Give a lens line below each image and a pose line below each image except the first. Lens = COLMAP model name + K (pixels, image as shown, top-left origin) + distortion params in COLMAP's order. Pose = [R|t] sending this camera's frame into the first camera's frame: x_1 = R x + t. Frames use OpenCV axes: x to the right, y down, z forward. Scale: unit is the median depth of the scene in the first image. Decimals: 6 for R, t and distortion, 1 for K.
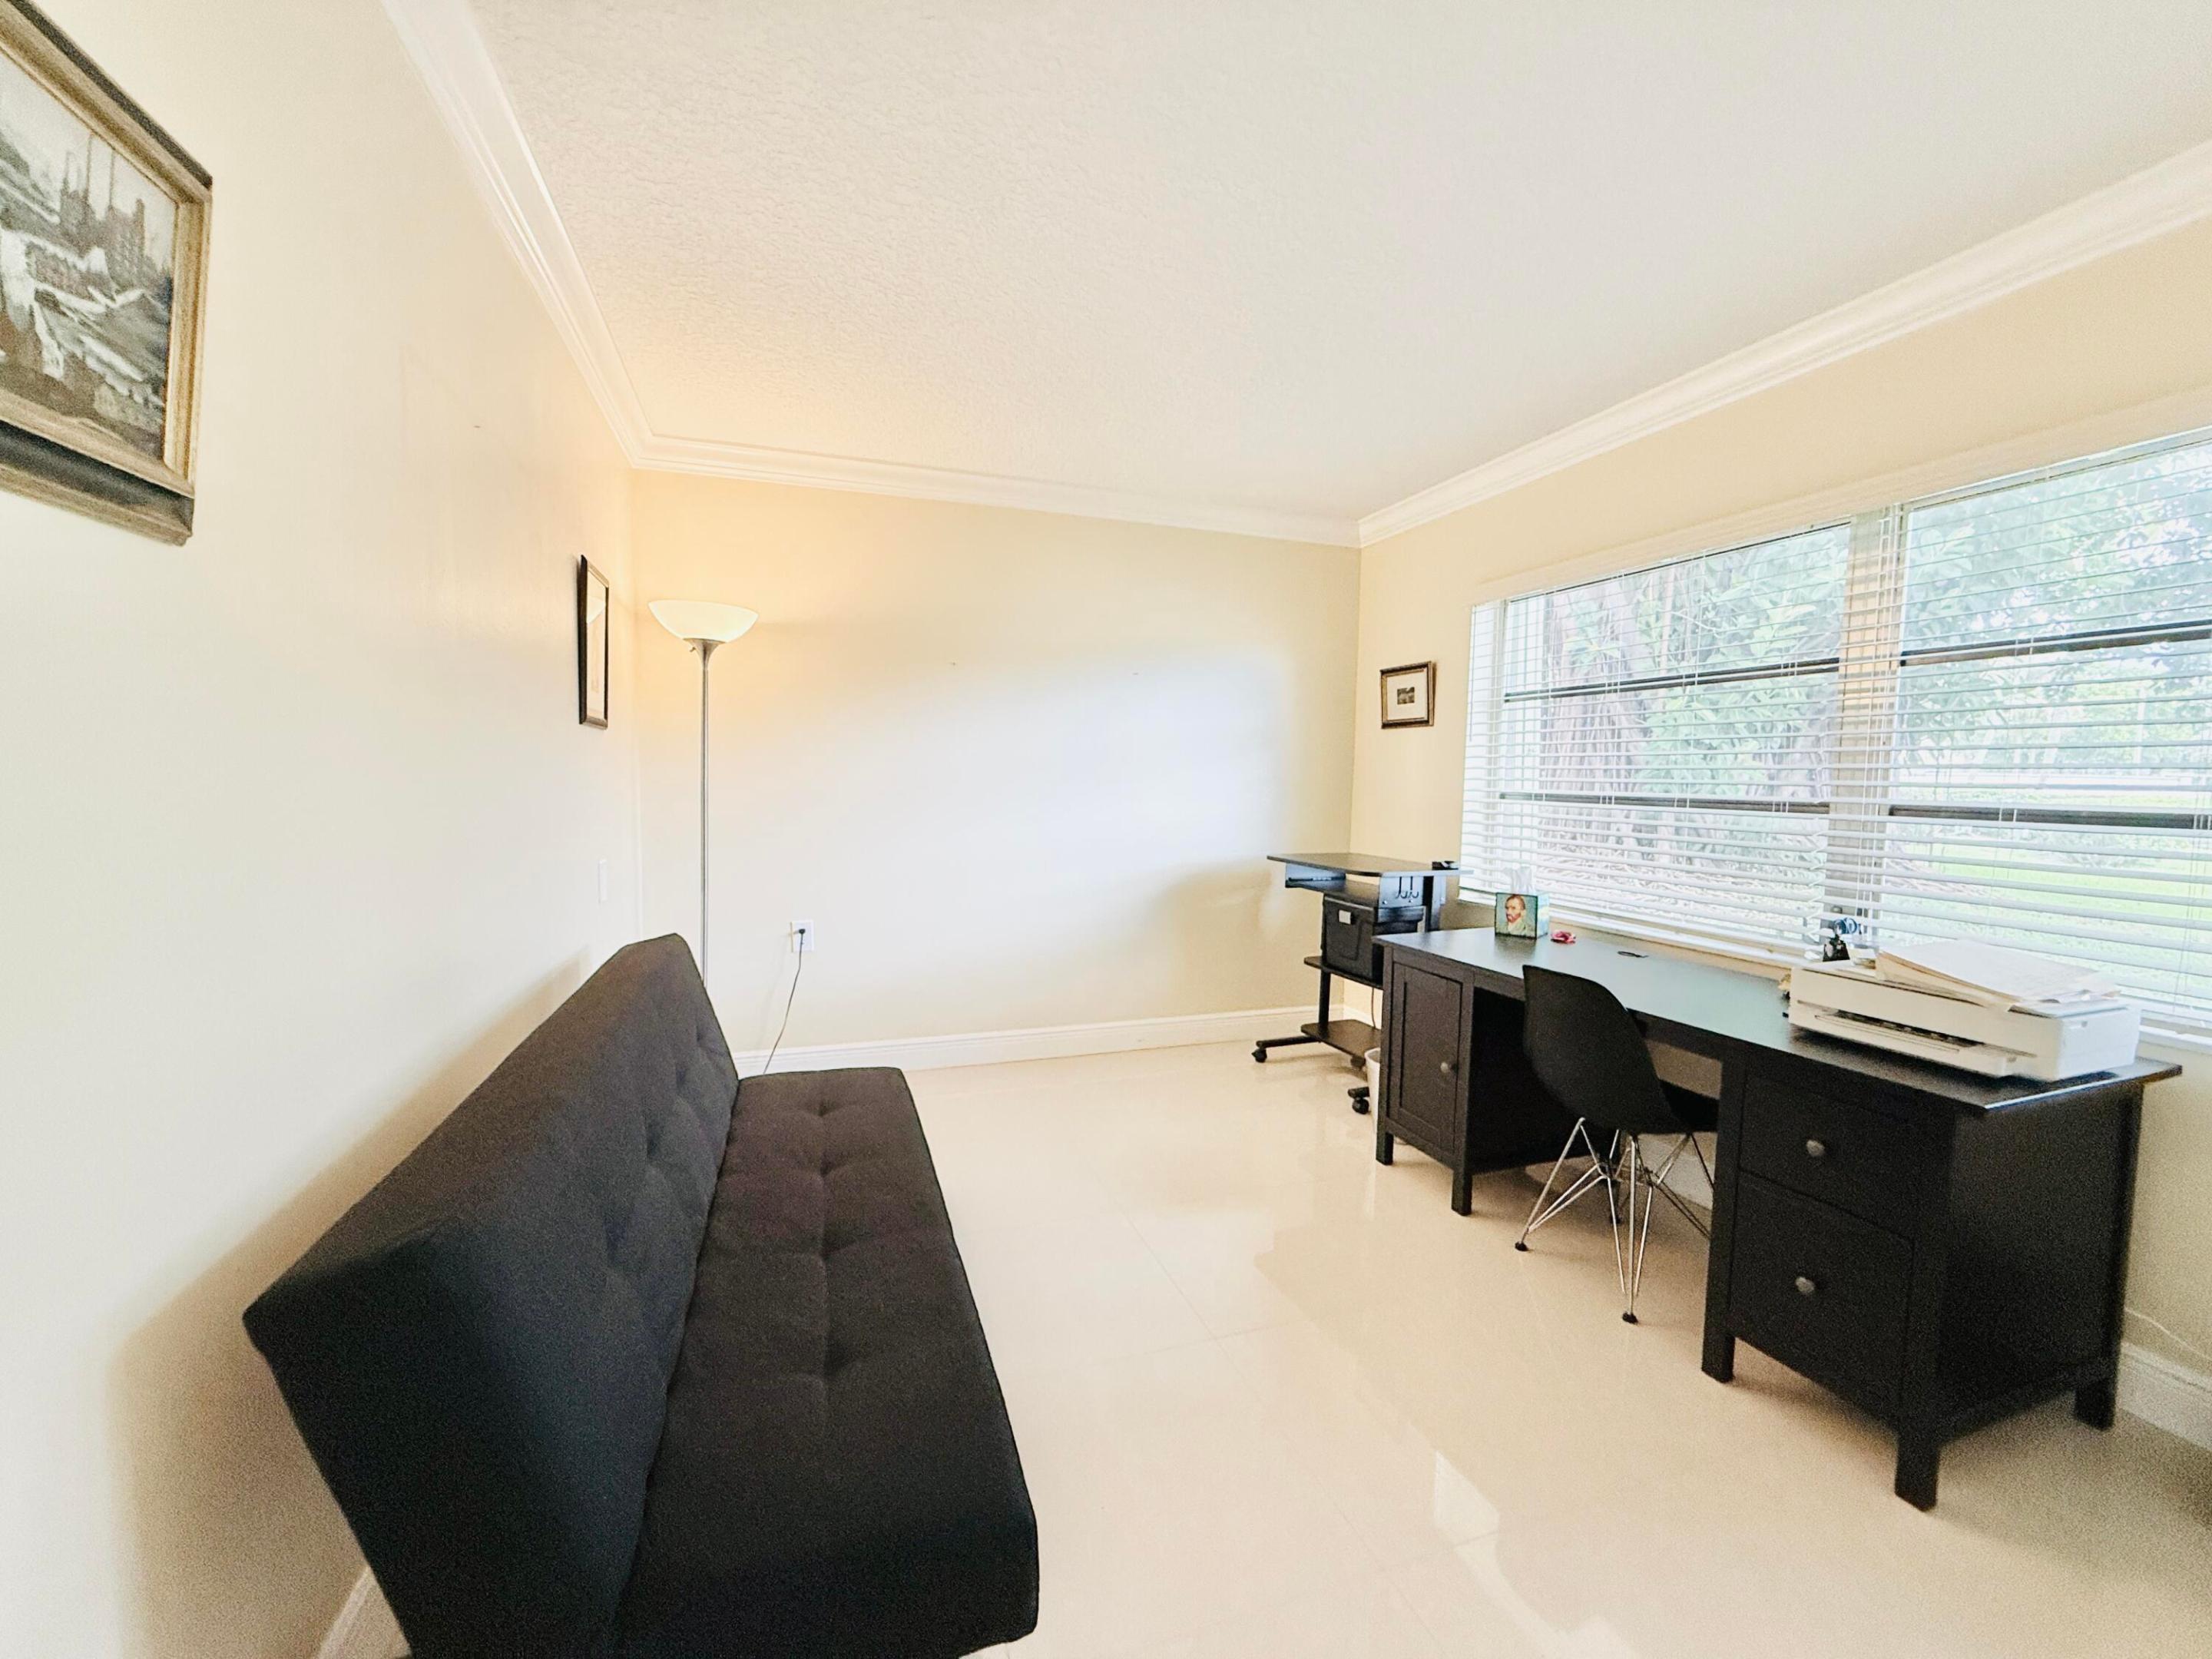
lens RADIAL K [[895.2, 0, 1110.5], [0, 895.2, 821.2], [0, 0, 1]] dist [-0.001462, 0.002129]
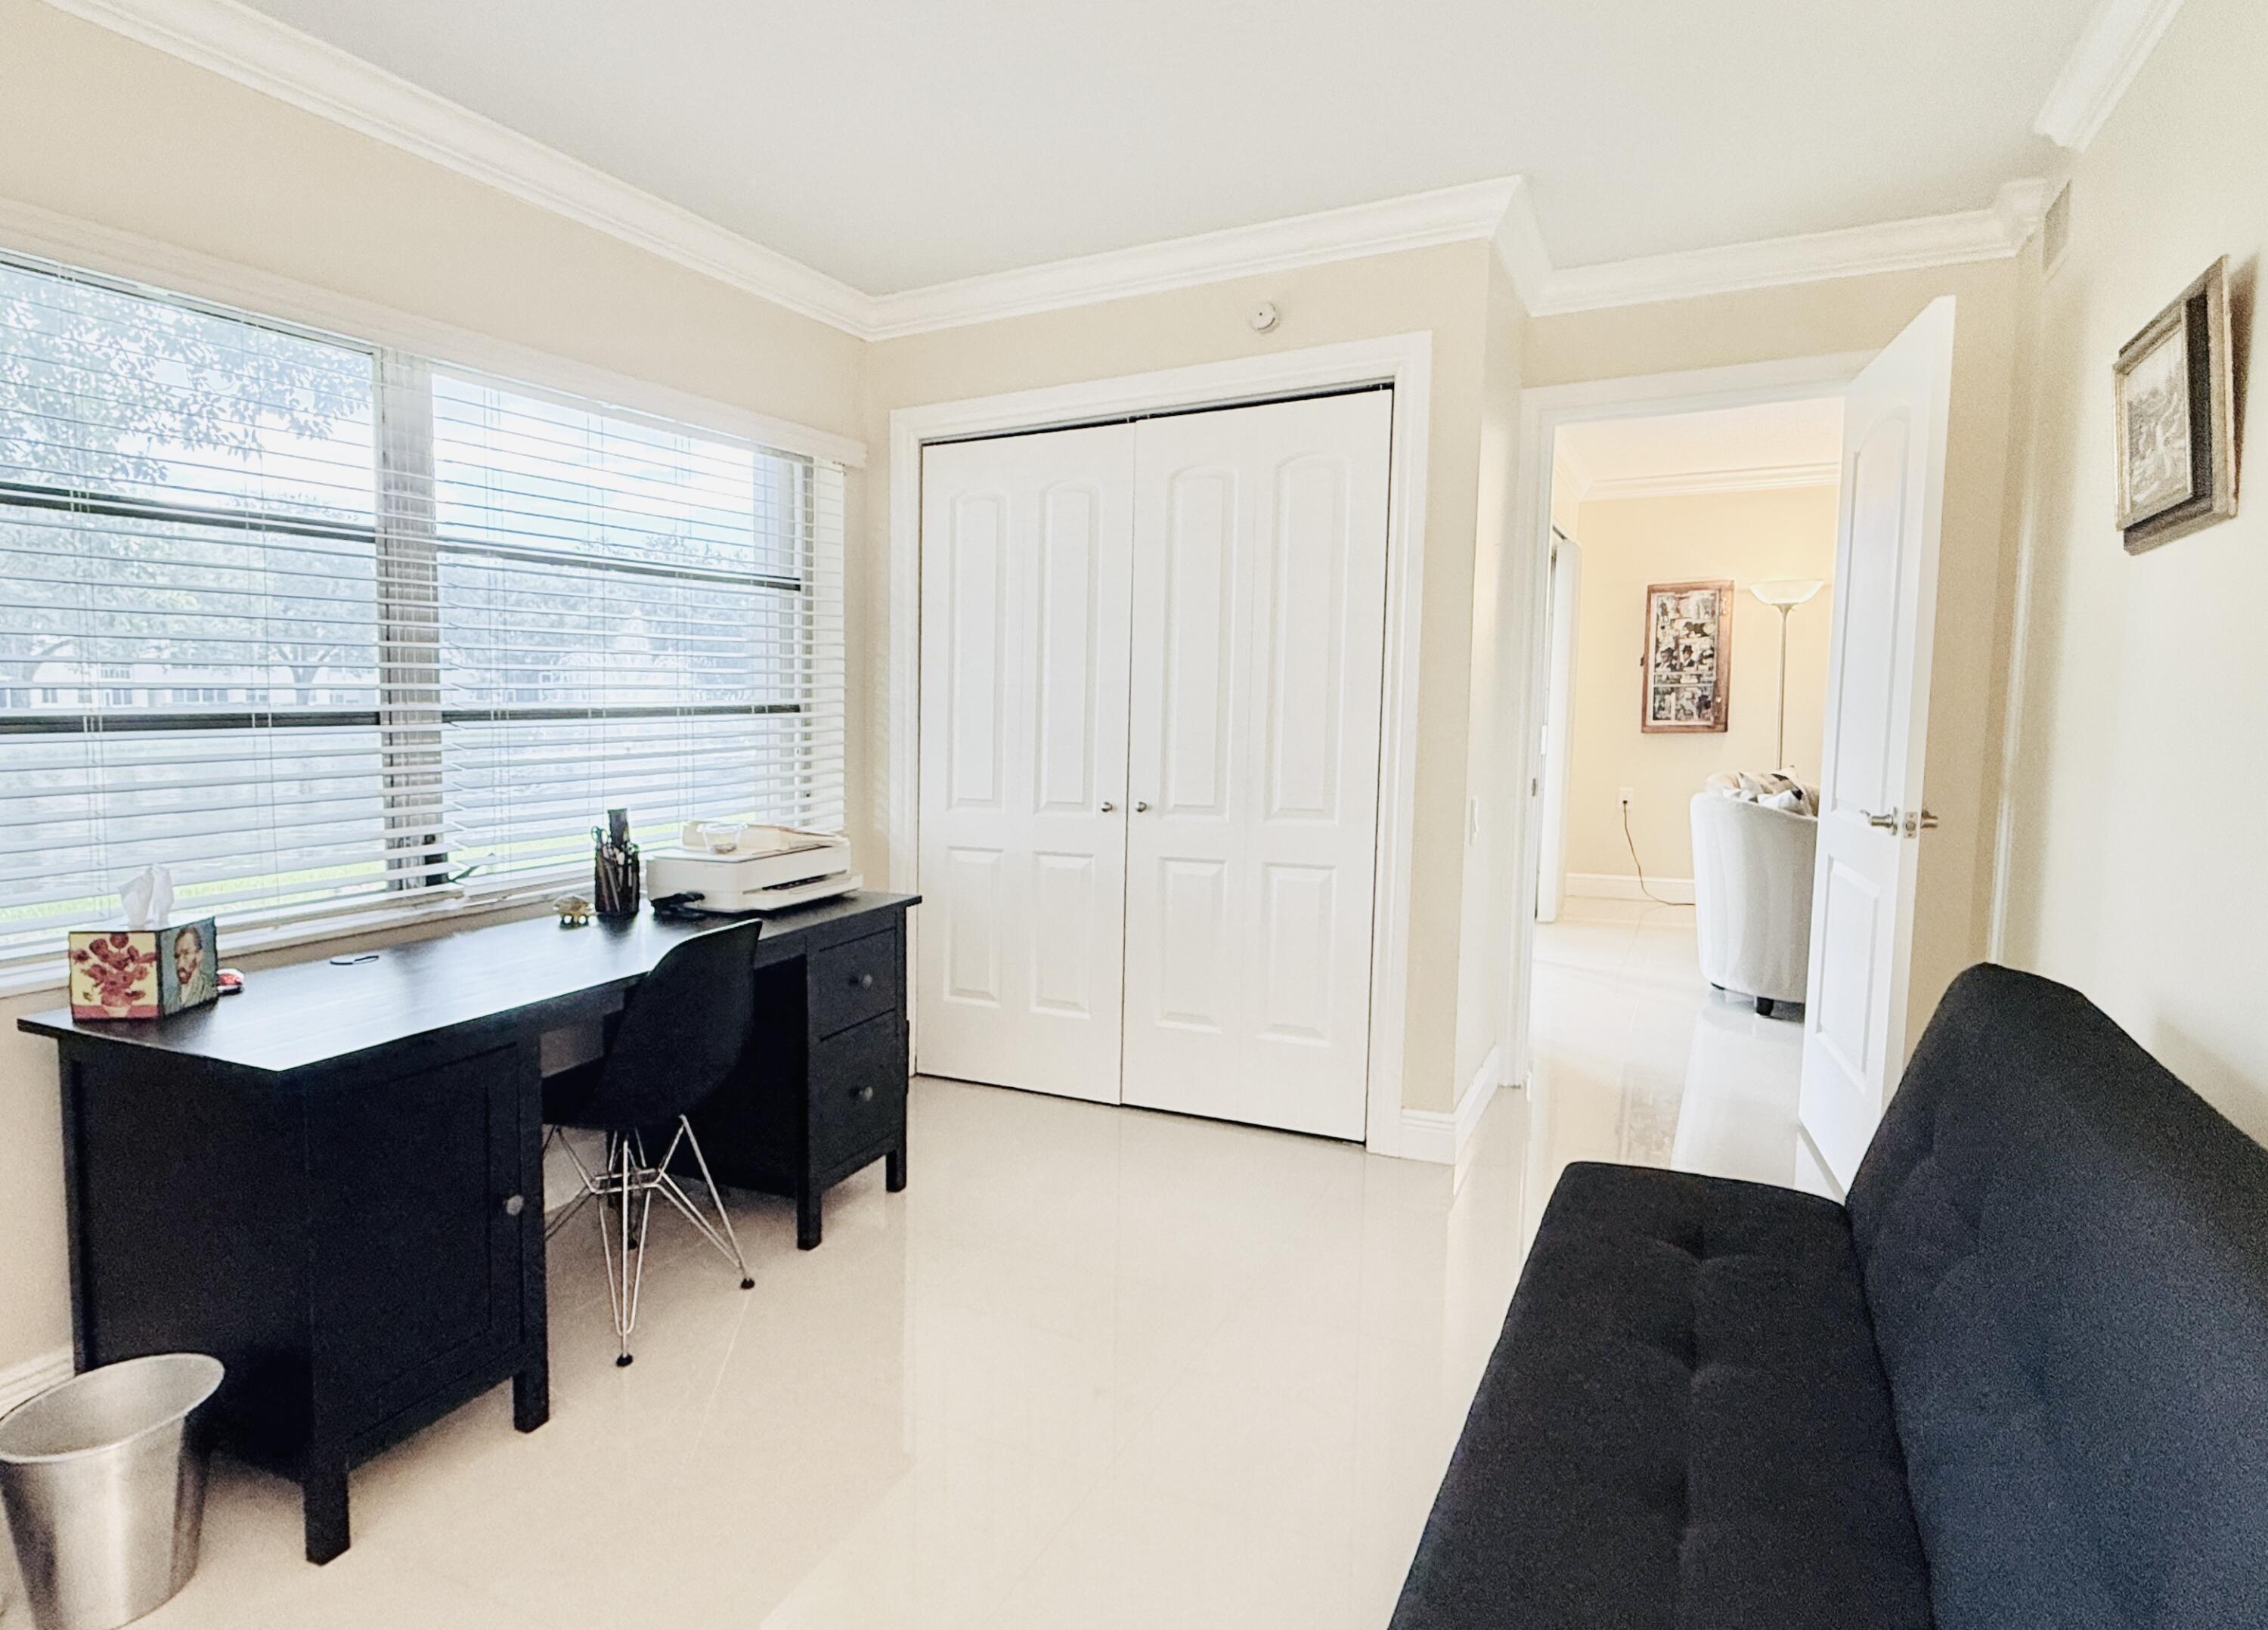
lens RADIAL K [[1221.1, 0, 1131.3], [0, 1221.1, 815.6], [0, 0, 1]] dist [0.032182, 0.000569]
pose [[-0.703016, -0.086363, 0.705911, -0.451436], [0.030575, 0.988011, 0.151326, -0.075525], [-0.710516, 0.127968, -0.691947, 1.313473]]
